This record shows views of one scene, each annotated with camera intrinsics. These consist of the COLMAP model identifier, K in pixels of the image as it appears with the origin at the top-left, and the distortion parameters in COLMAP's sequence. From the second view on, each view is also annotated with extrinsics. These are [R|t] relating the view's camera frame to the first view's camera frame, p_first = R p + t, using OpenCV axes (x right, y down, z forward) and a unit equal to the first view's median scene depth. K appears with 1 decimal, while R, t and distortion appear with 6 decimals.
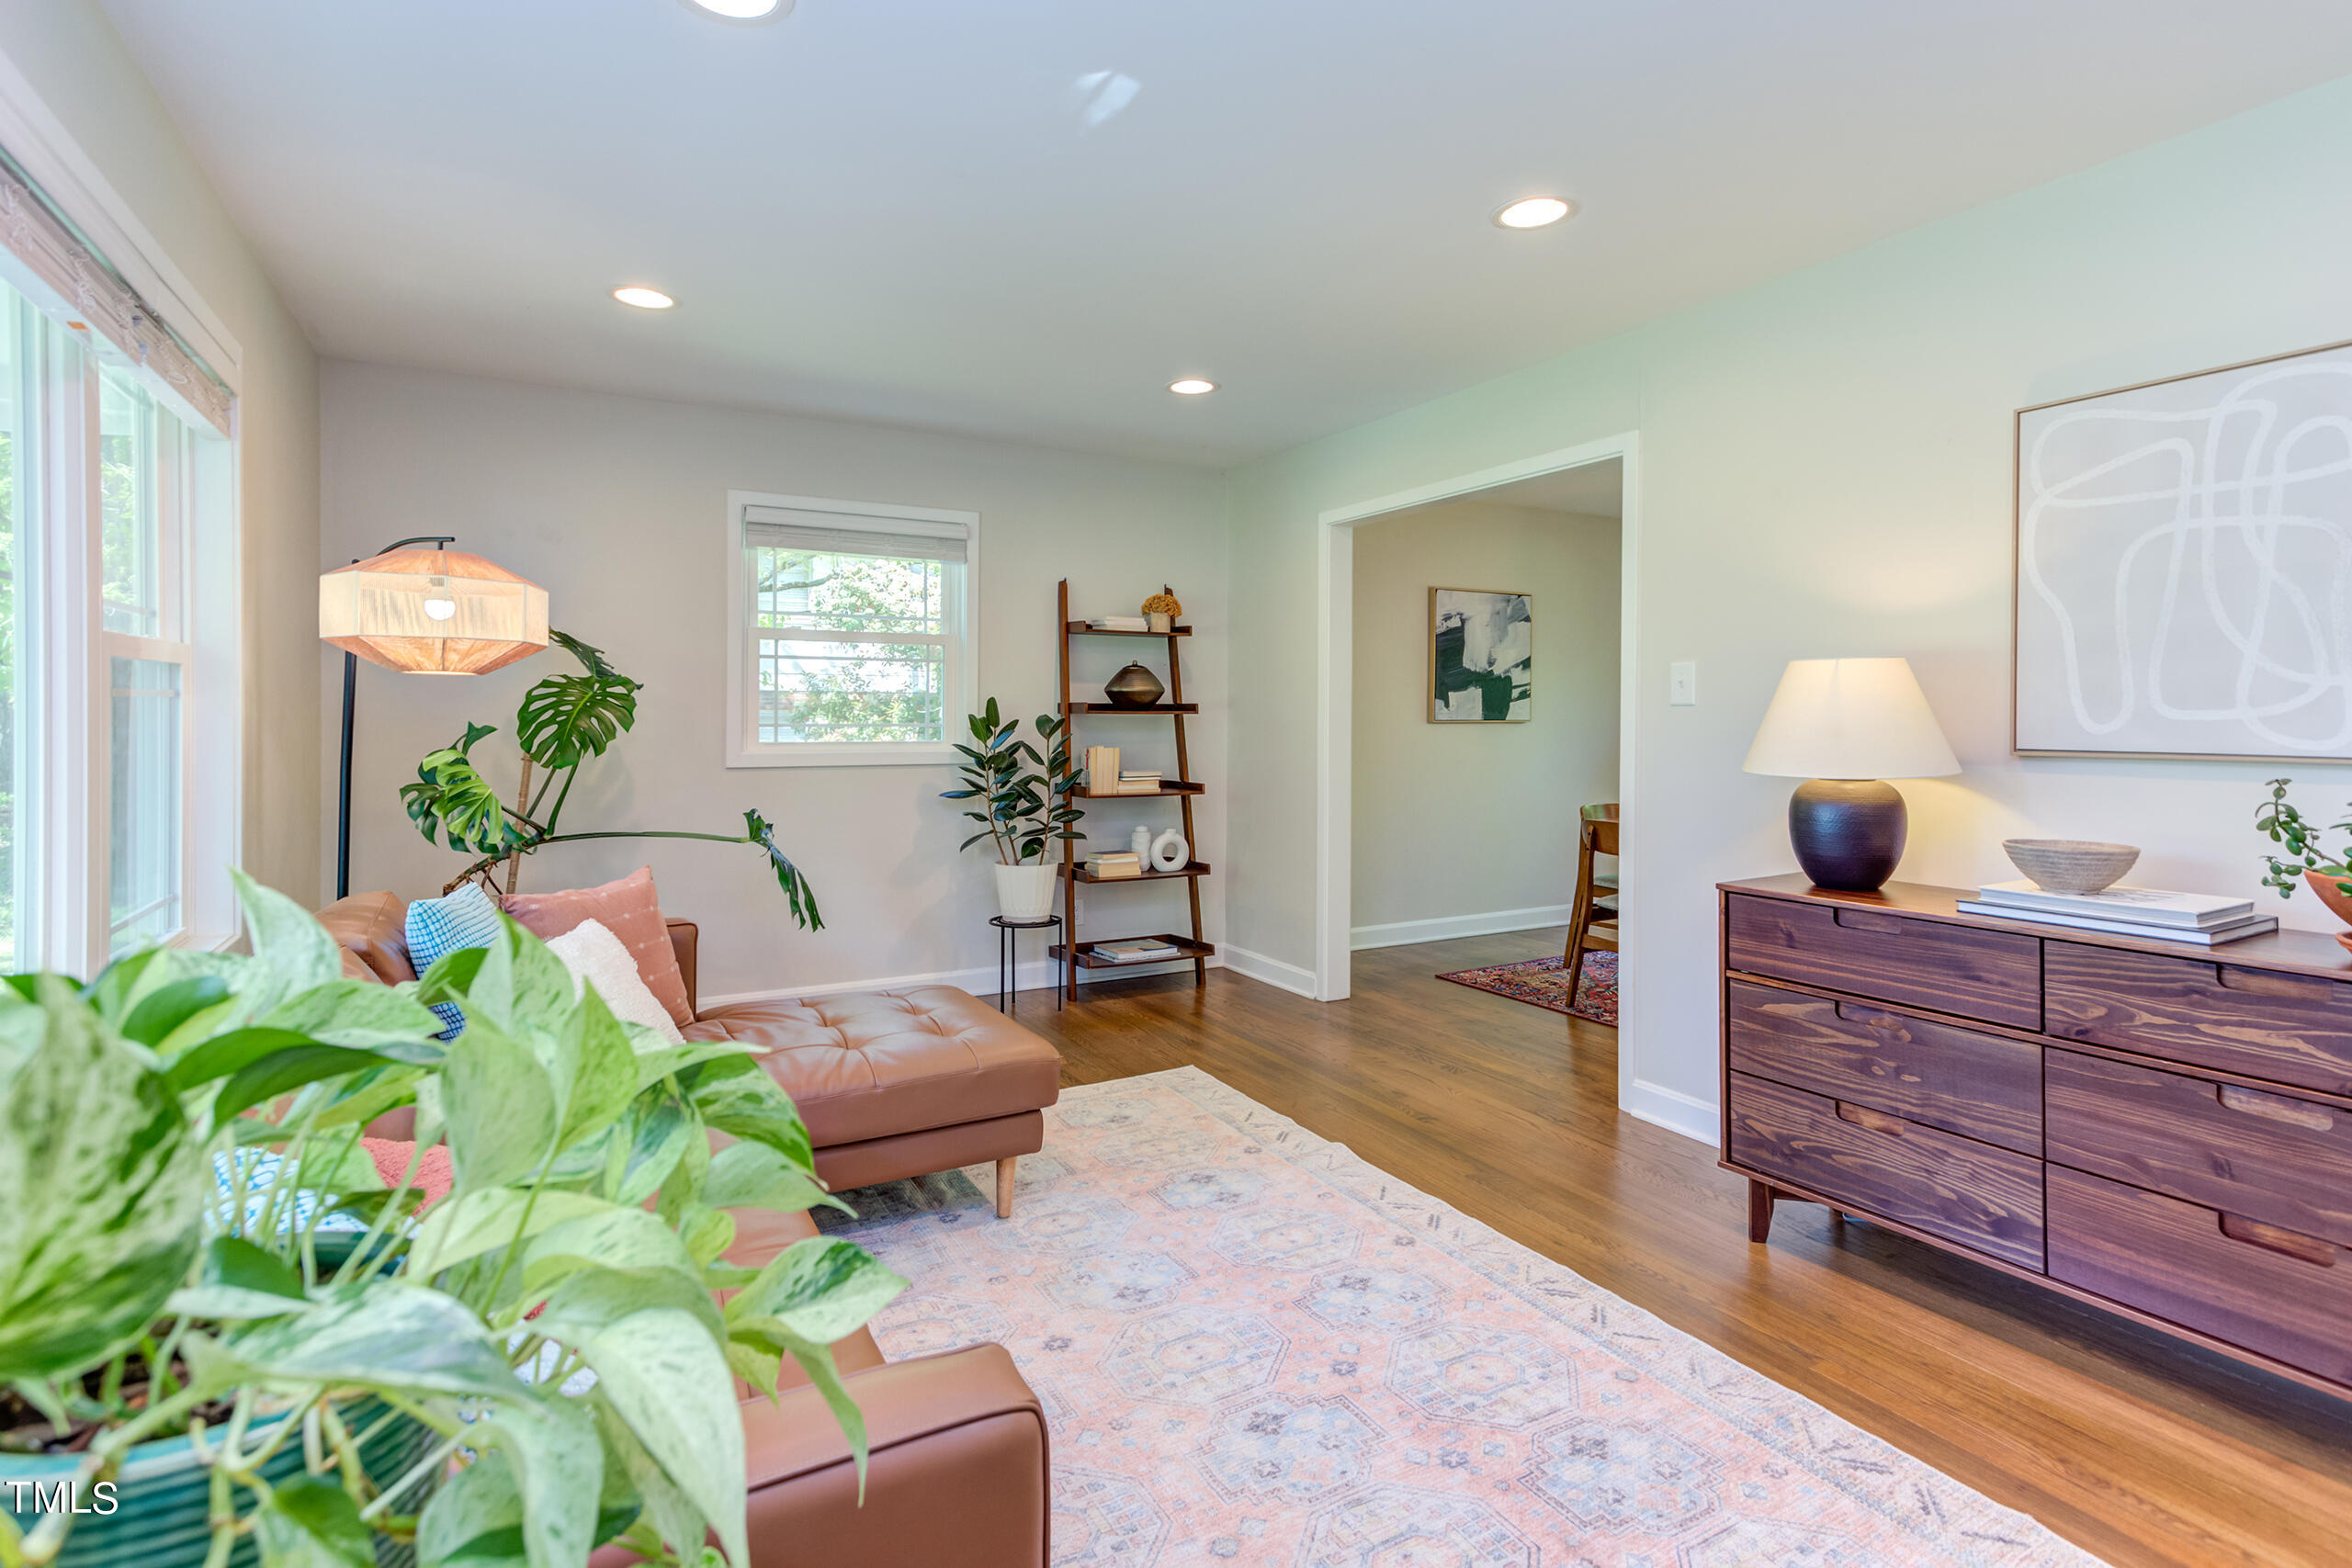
lens RADIAL K [[1183.9, 0, 1189.7], [0, 1183.9, 717.9], [0, 0, 1]] dist [0.018458, 0.003508]
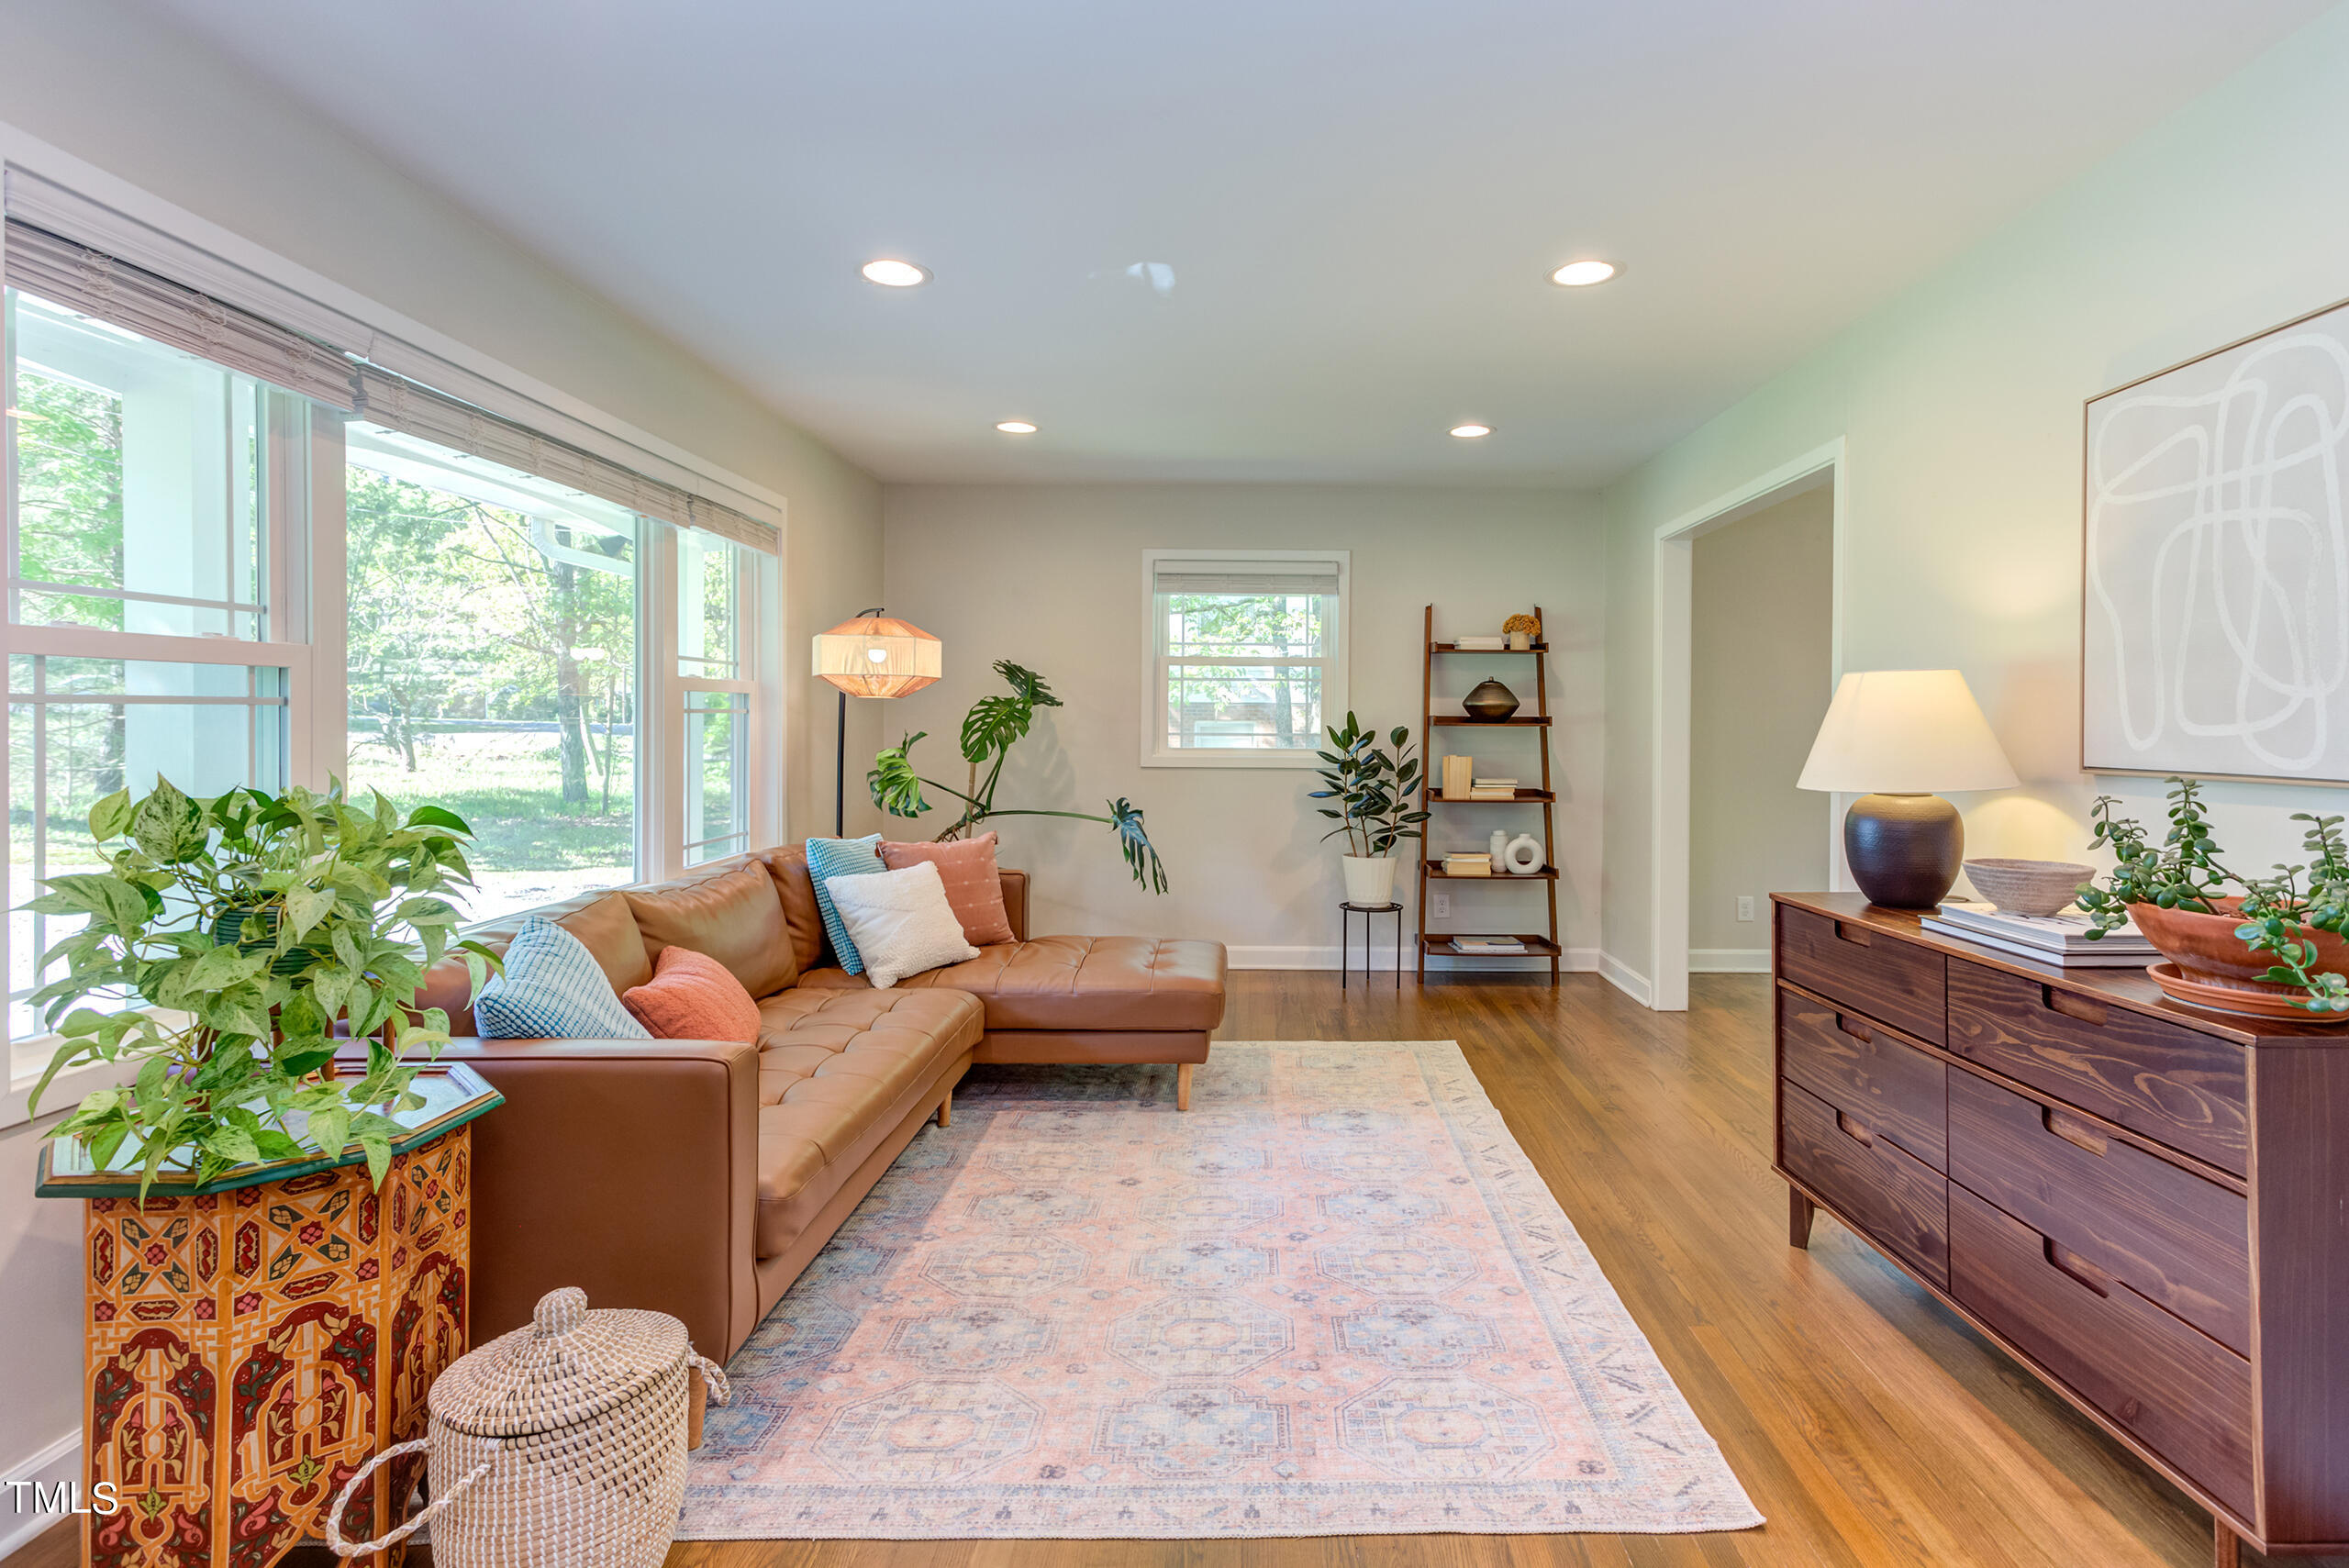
lens RADIAL K [[1205.7, 0, 1252.3], [0, 1205.7, 727.7], [0, 0, 1]] dist [0.018123, 0.001406]
pose [[0.875942, 0.004311, -0.482398, 0.450886], [-0.005397, 0.999985, -0.000864, 0.000147], [0.482387, 0.003360, 0.875952, -0.104903]]
